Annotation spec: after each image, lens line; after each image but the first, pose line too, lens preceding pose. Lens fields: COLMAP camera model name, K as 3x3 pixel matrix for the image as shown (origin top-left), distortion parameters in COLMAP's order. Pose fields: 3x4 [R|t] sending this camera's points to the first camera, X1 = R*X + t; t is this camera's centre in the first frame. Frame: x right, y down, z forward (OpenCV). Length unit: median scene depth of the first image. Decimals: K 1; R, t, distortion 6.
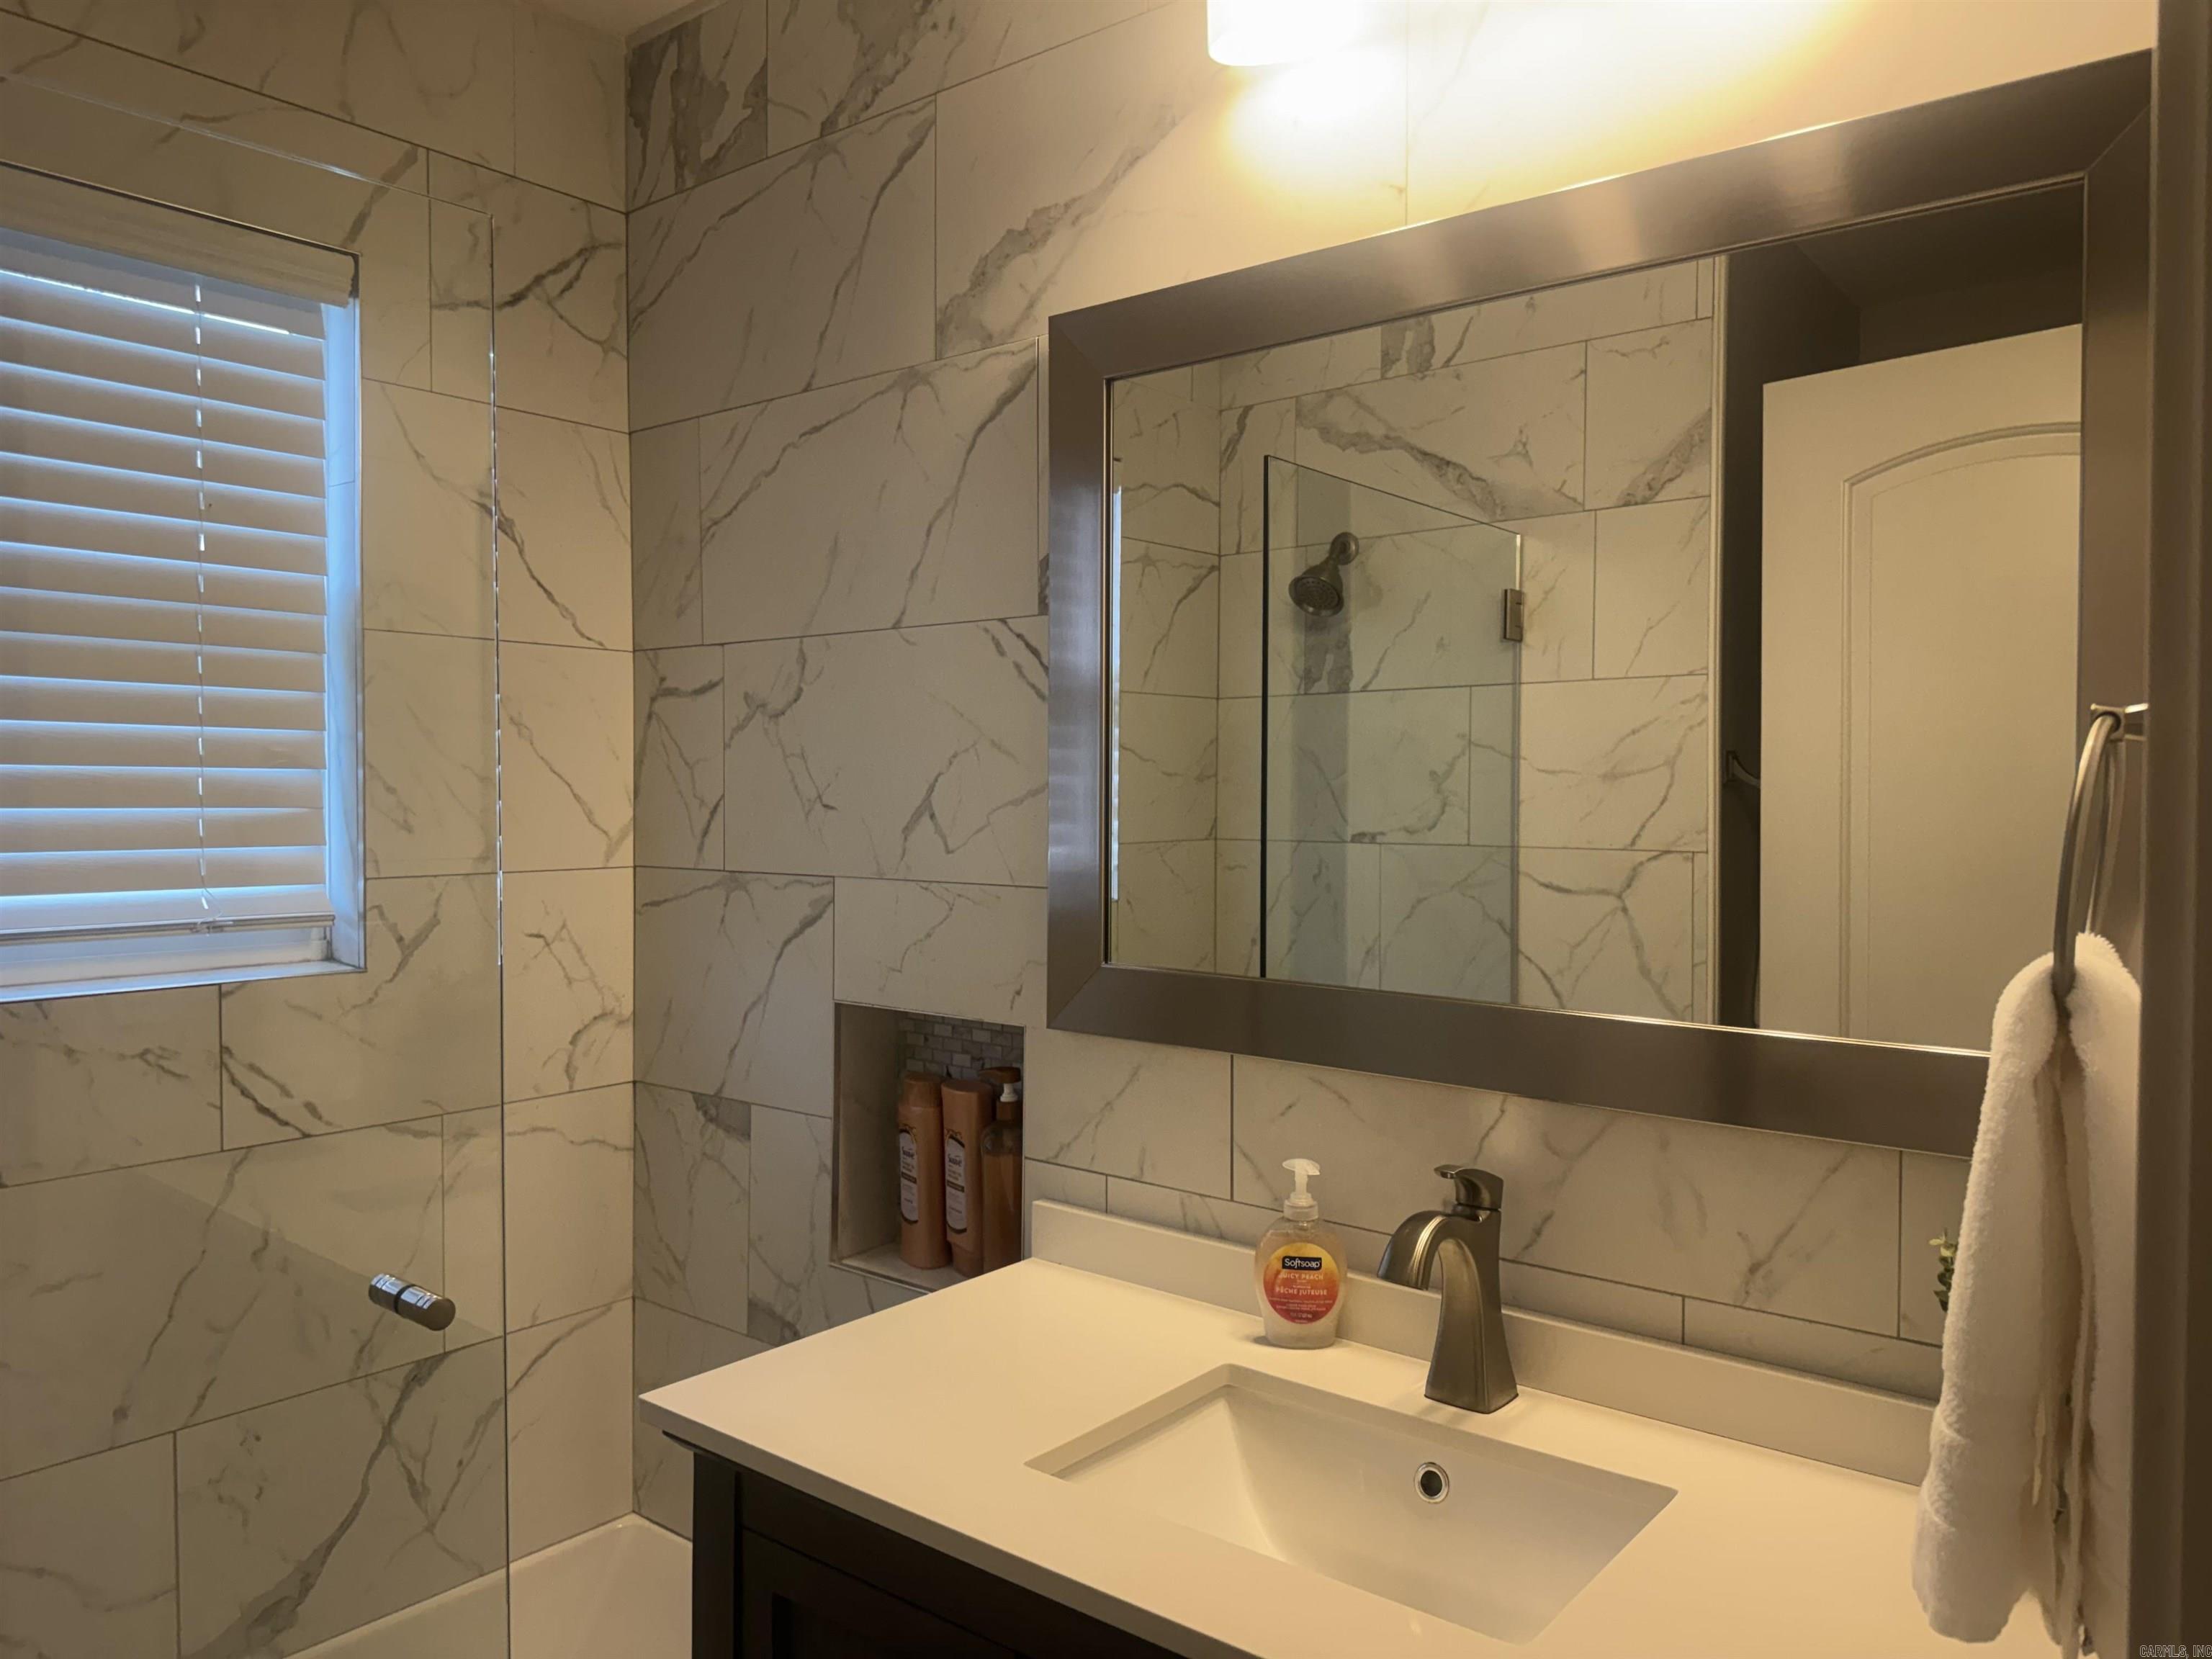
lens RADIAL K [[1575.7, 0, 1113.3], [0, 1575.7, 846.0], [0, 0, 1]] dist [0.139933, -0.231560]
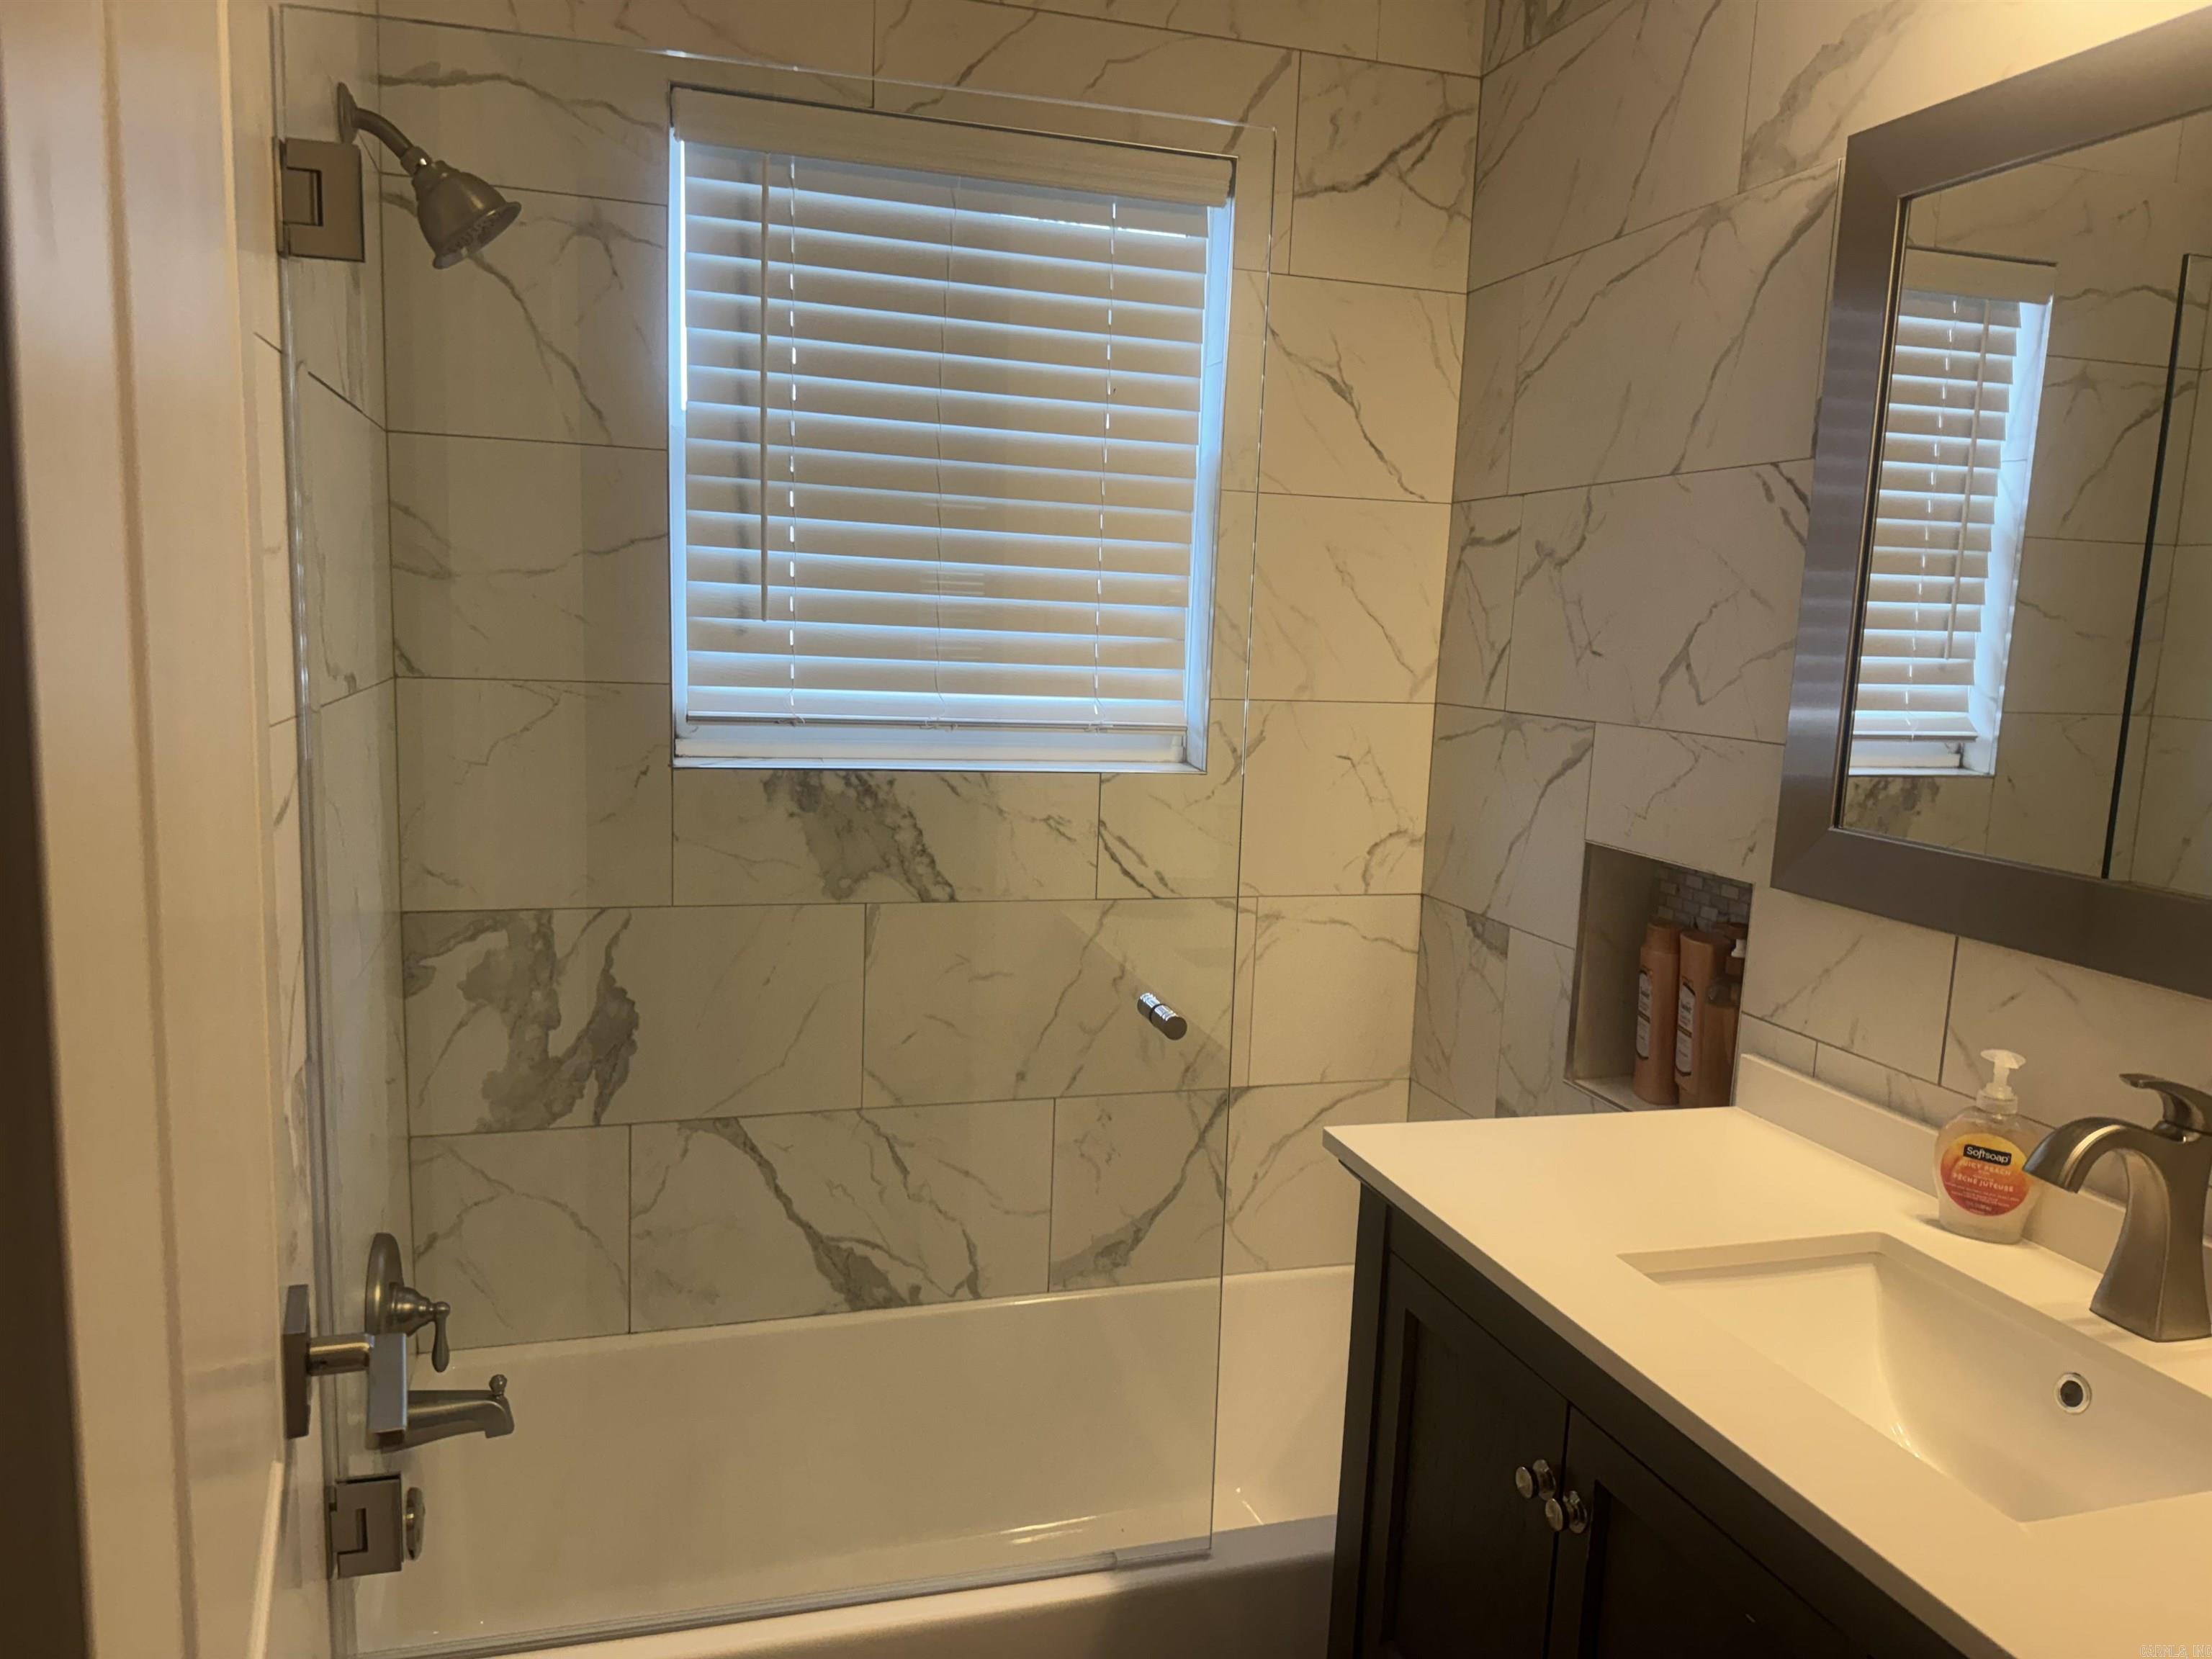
lens RADIAL K [[1625.7, 0, 1102.9], [0, 1625.7, 925.7], [0, 0, 1]] dist [0.071729, -0.107527]
pose [[0.817098, 0.135218, -0.560417, 0.188622], [-0.056458, 0.986200, 0.155635, 0.002362], [0.573728, -0.095529, 0.813456, -0.081012]]
